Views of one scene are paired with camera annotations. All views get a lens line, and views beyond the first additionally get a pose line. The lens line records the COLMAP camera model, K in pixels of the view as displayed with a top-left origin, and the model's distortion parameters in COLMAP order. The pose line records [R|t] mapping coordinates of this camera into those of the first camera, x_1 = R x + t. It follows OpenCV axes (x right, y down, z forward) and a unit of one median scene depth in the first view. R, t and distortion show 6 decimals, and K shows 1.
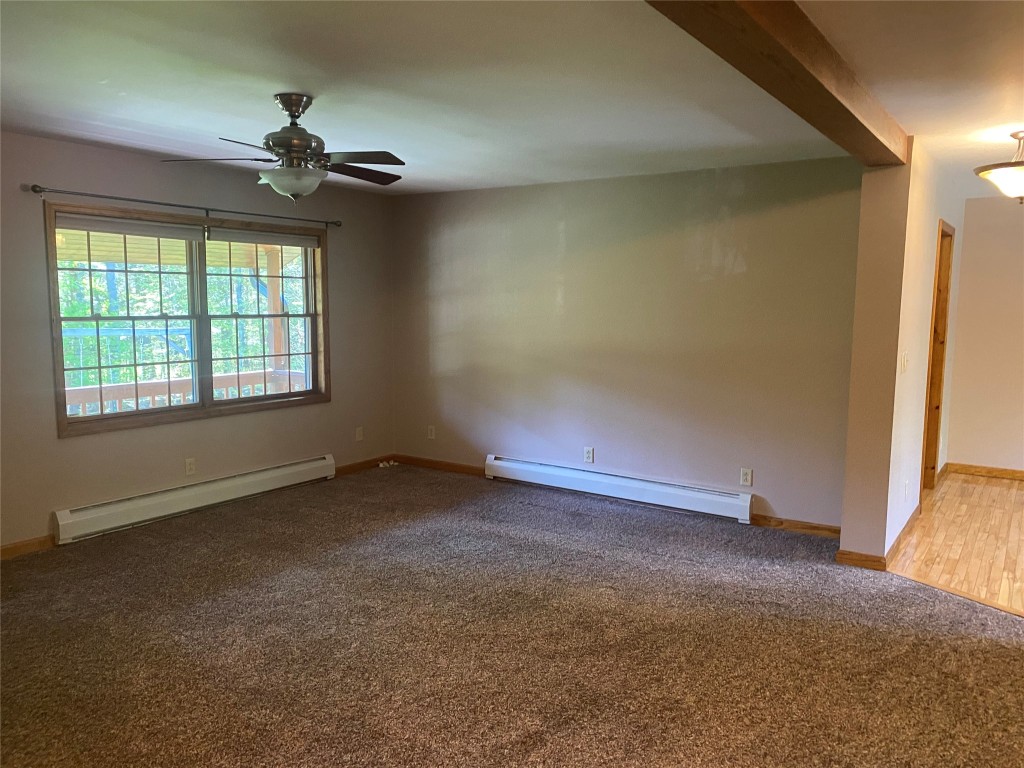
lens RADIAL K [[777.3, 0, 512.0], [0, 777.3, 384.0], [0, 0, 1]] dist [0.009816, -0.003463]
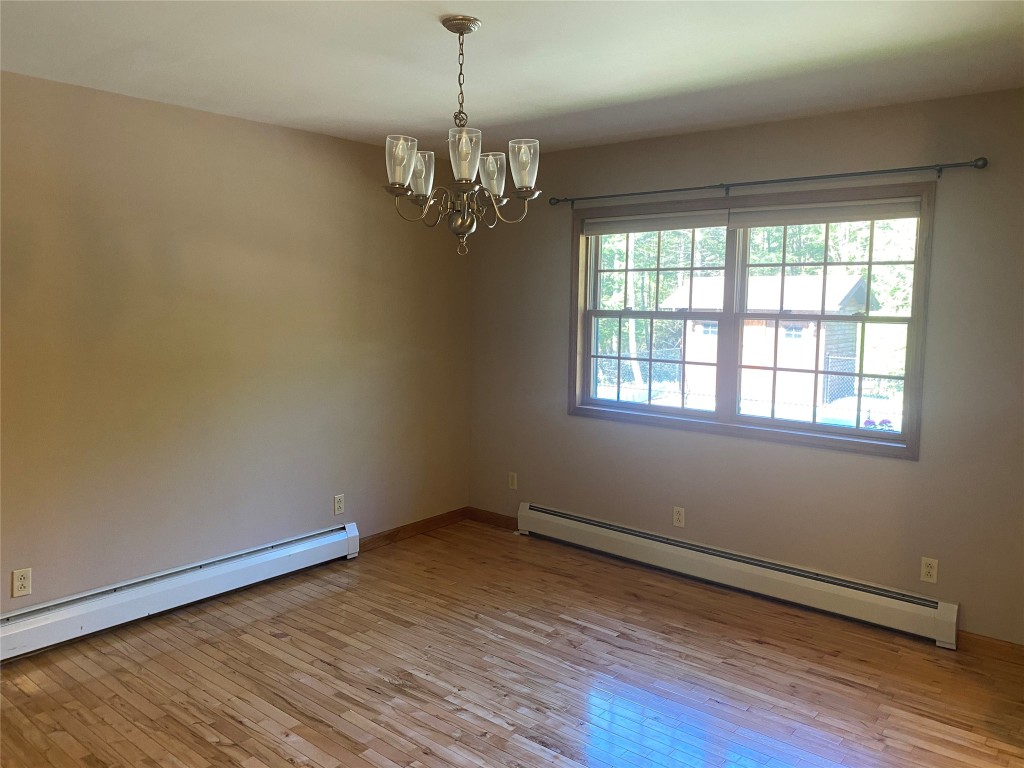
lens RADIAL K [[777.3, 0, 512.0], [0, 777.3, 384.0], [0, 0, 1]] dist [0.009816, -0.003463]
pose [[-0.096220, 0.108805, -0.989395, 0.362711], [-0.112873, 0.986403, 0.119452, -0.068004], [0.988940, 0.123169, -0.082630, 0.659119]]
